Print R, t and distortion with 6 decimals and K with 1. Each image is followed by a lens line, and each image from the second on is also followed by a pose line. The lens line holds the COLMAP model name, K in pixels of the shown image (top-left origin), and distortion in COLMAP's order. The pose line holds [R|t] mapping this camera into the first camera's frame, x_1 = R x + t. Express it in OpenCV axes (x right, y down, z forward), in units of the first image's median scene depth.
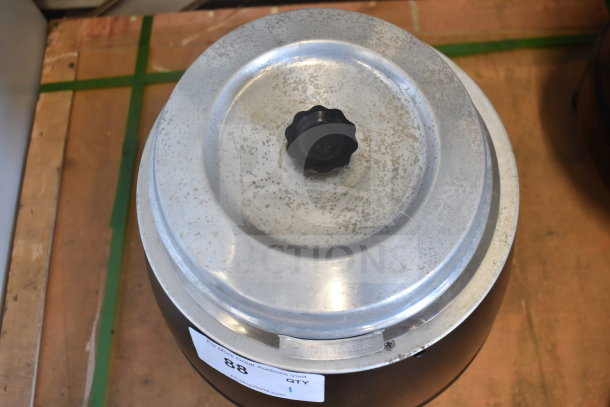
lens RADIAL K [[649.8, 0, 305.0], [0, 649.8, 203.5], [0, 0, 1]] dist [-0.015081, -0.003753]
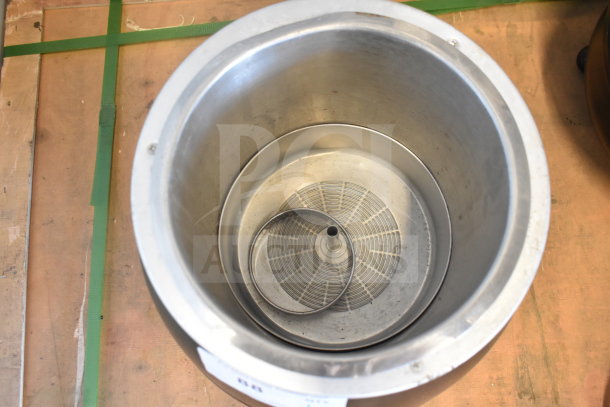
lens RADIAL K [[649.8, 0, 305.0], [0, 649.8, 203.5], [0, 0, 1]] dist [-0.015081, -0.003753]
pose [[0.998499, -0.025384, 0.048525, -0.040459], [0.019653, 0.993156, 0.115132, -0.071596], [-0.051116, -0.114006, 0.992164, 0.058793]]
